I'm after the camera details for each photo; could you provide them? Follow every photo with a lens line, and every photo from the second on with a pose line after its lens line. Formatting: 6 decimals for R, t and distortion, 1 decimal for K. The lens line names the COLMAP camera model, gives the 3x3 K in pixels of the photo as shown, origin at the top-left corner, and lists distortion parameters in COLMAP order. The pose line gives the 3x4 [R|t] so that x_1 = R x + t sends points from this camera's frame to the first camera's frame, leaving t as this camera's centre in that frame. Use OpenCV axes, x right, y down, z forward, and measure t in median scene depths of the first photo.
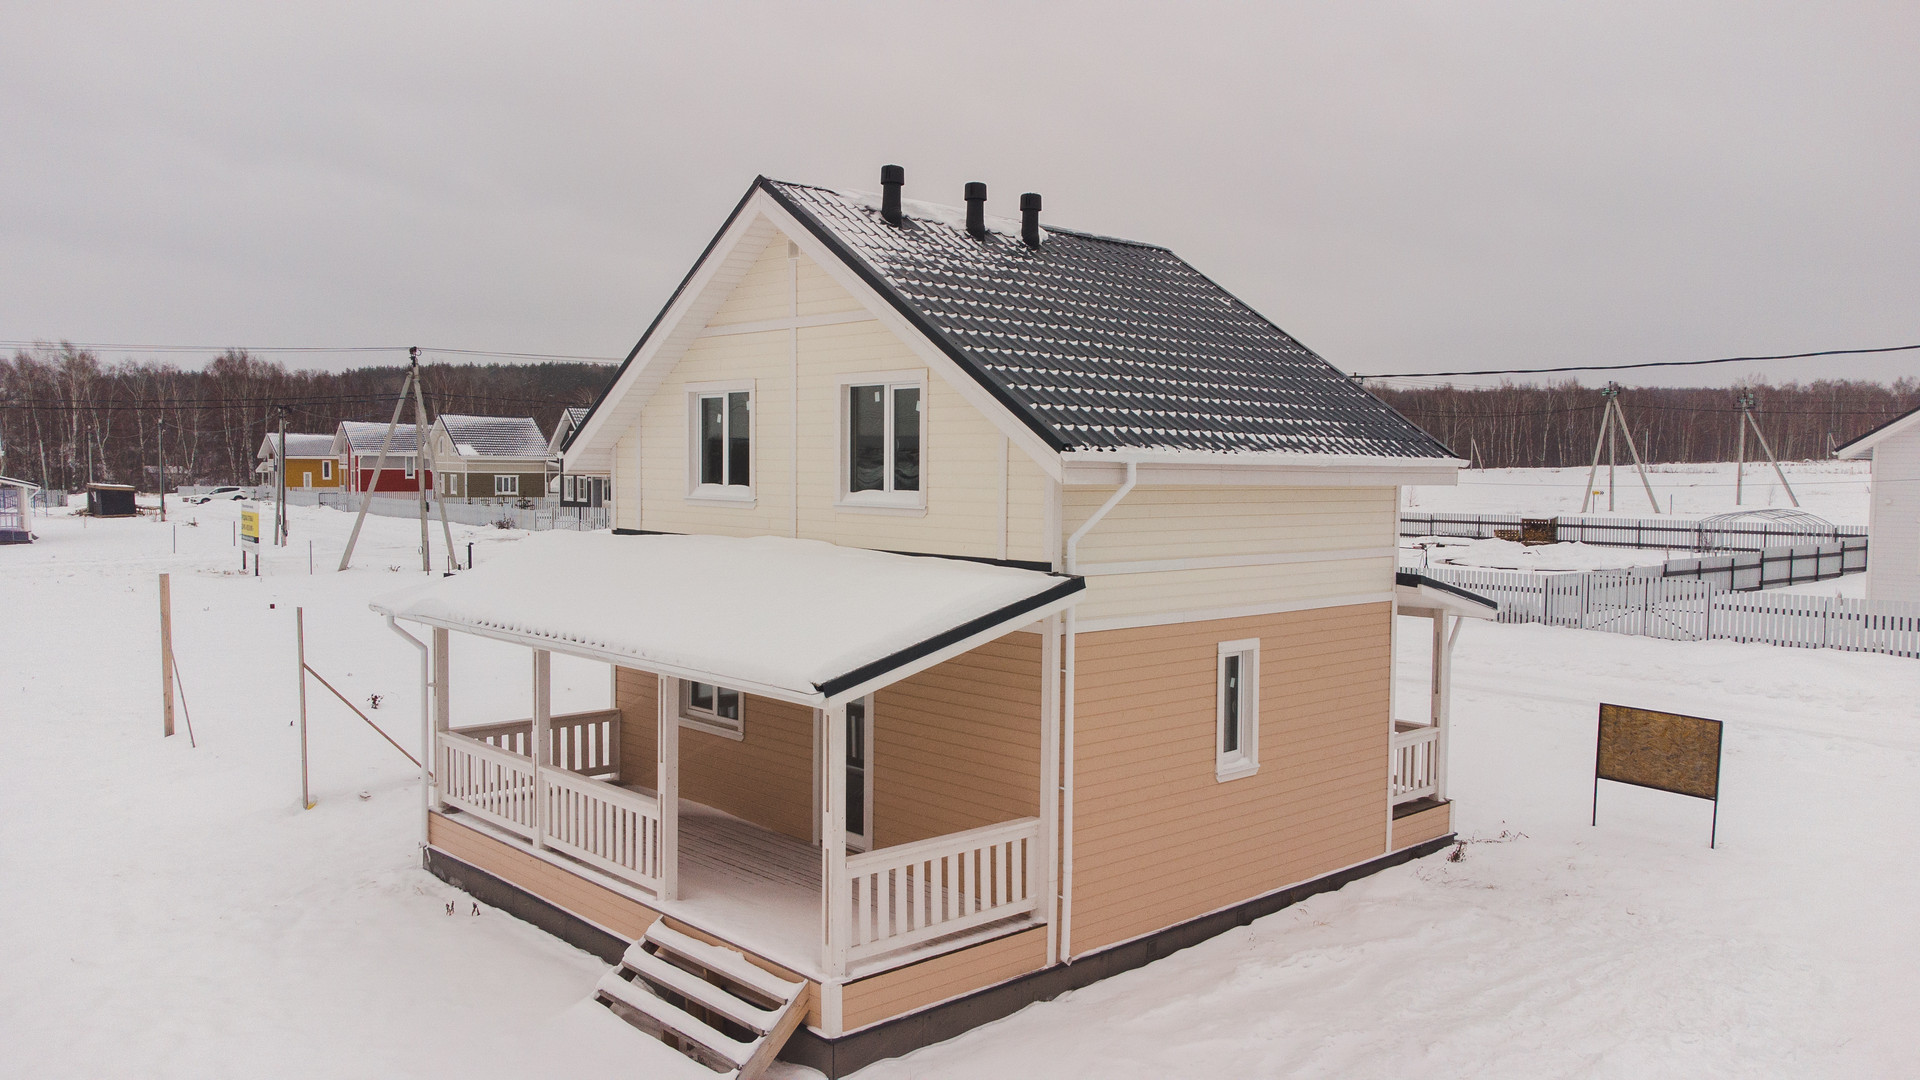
lens RADIAL K [[1420.6, 0, 960.0], [0, 1420.6, 540.0], [0, 0, 1]] dist [0.044010, 0.001205]
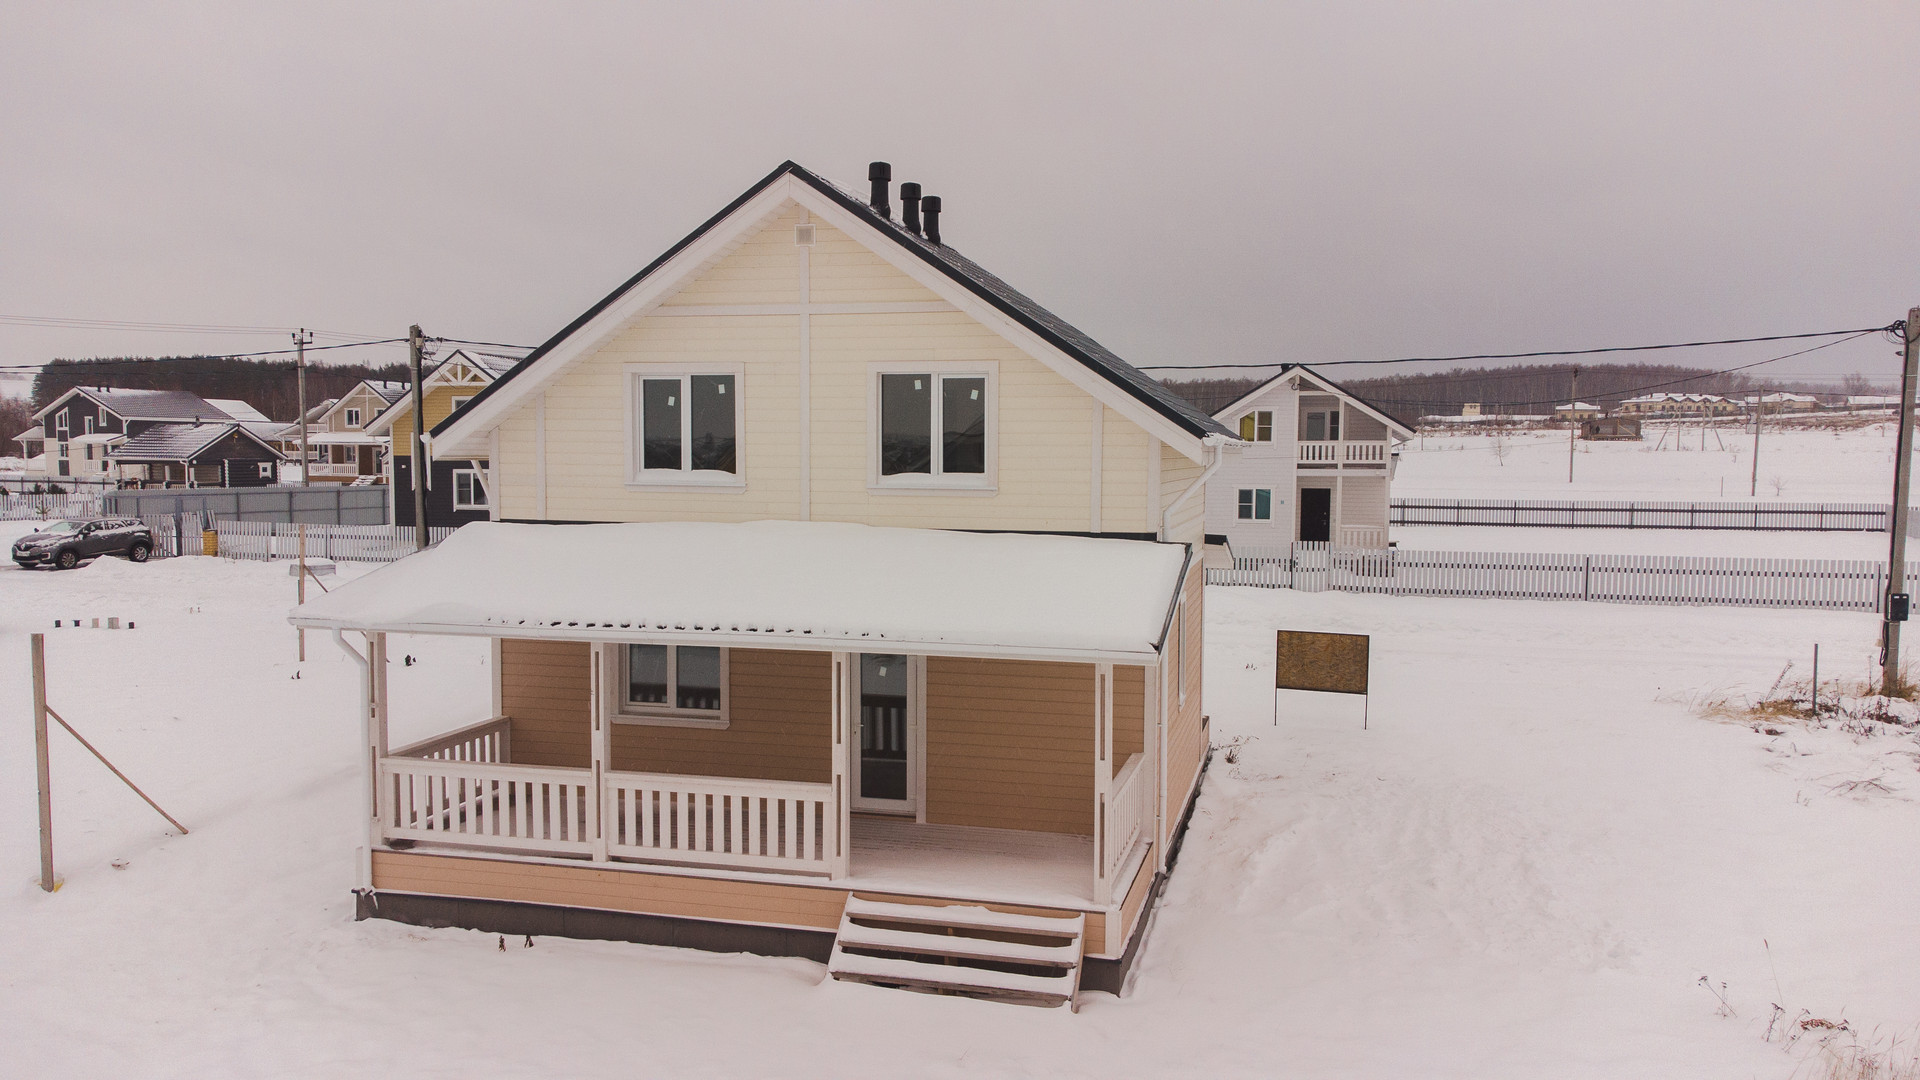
lens RADIAL K [[1420.6, 0, 960.0], [0, 1420.6, 540.0], [0, 0, 1]] dist [0.044010, 0.001205]
pose [[0.843659, -0.039288, 0.535440, -0.541789], [0.030348, 0.999214, 0.025499, -0.010095], [-0.536021, -0.005263, 0.844189, 0.079624]]
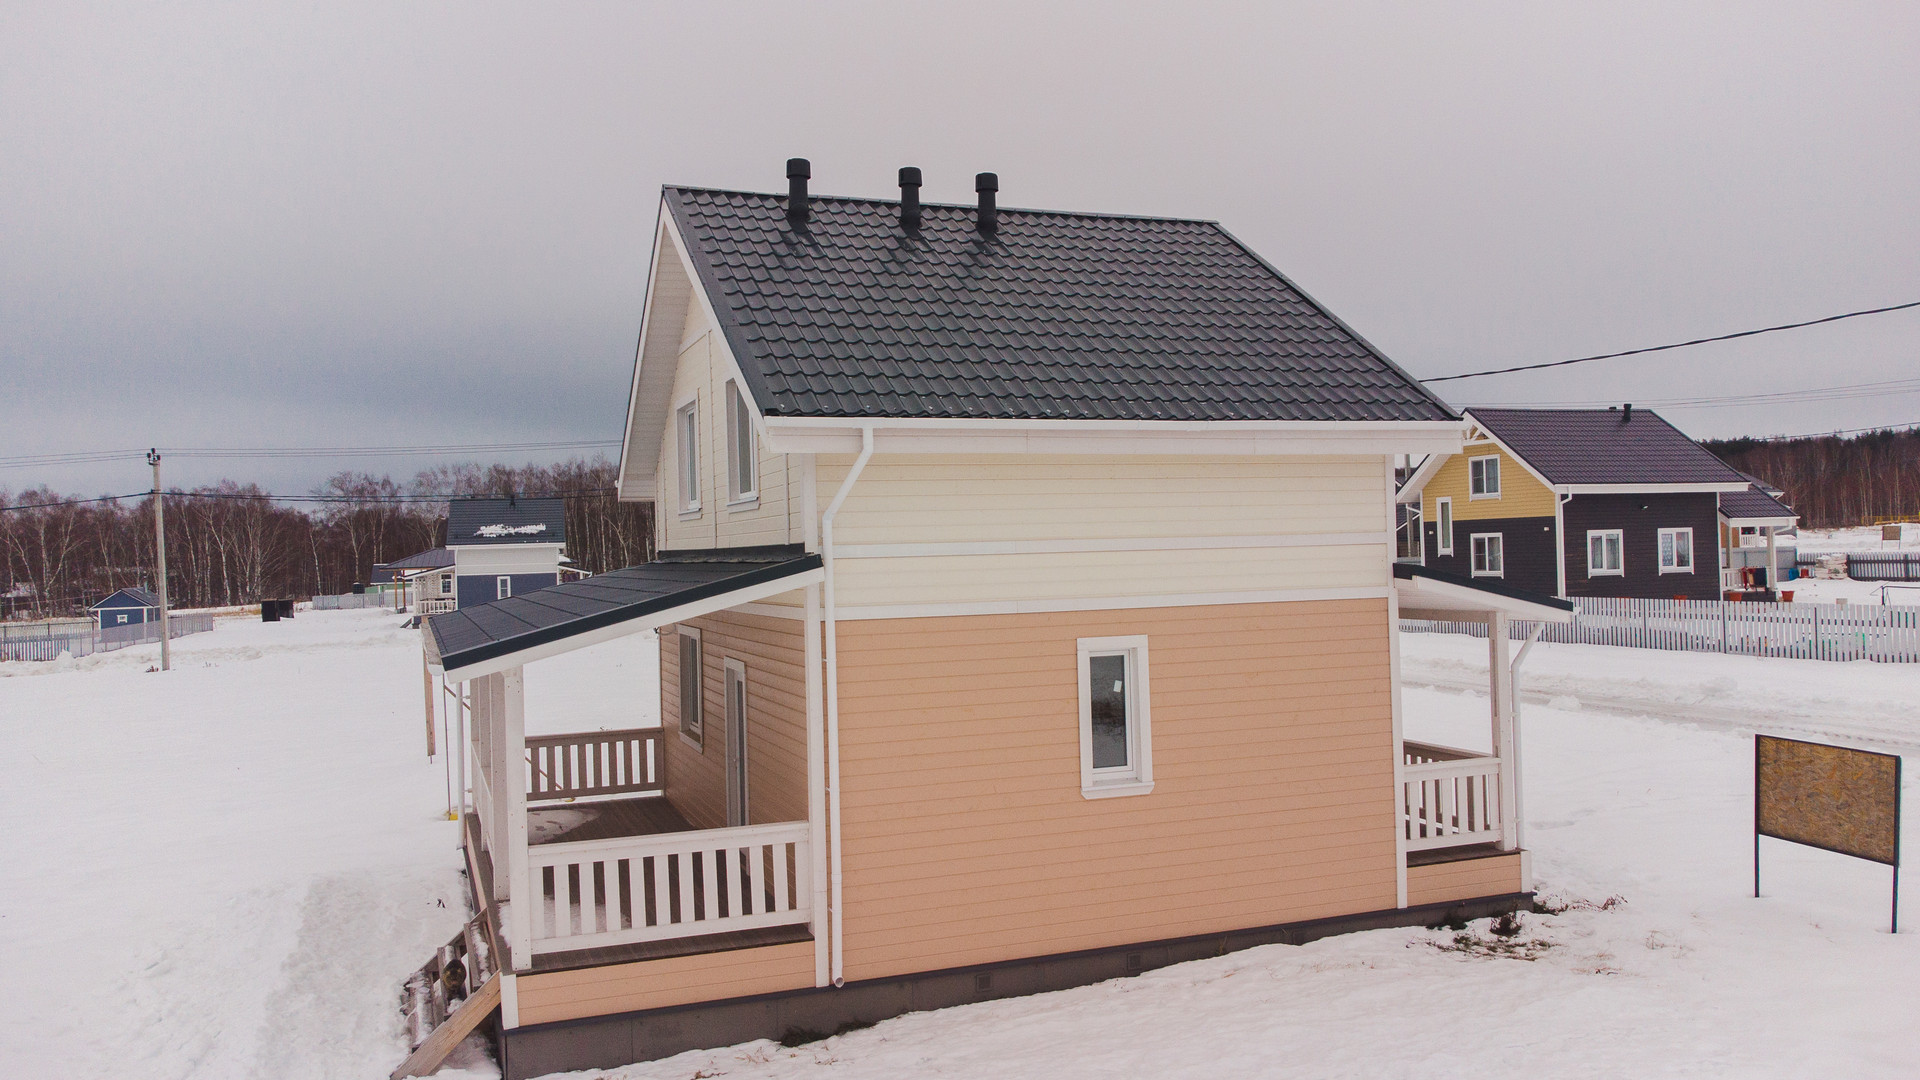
lens RADIAL K [[1444.4, 0, 960.0], [0, 1444.4, 540.0], [0, 0, 1]] dist [0.007263, 0.110739]
pose [[0.924992, -0.038403, -0.378040, 0.399977], [0.017624, 0.998145, -0.058272, 0.055048], [0.379577, 0.047239, 0.923953, 0.131142]]
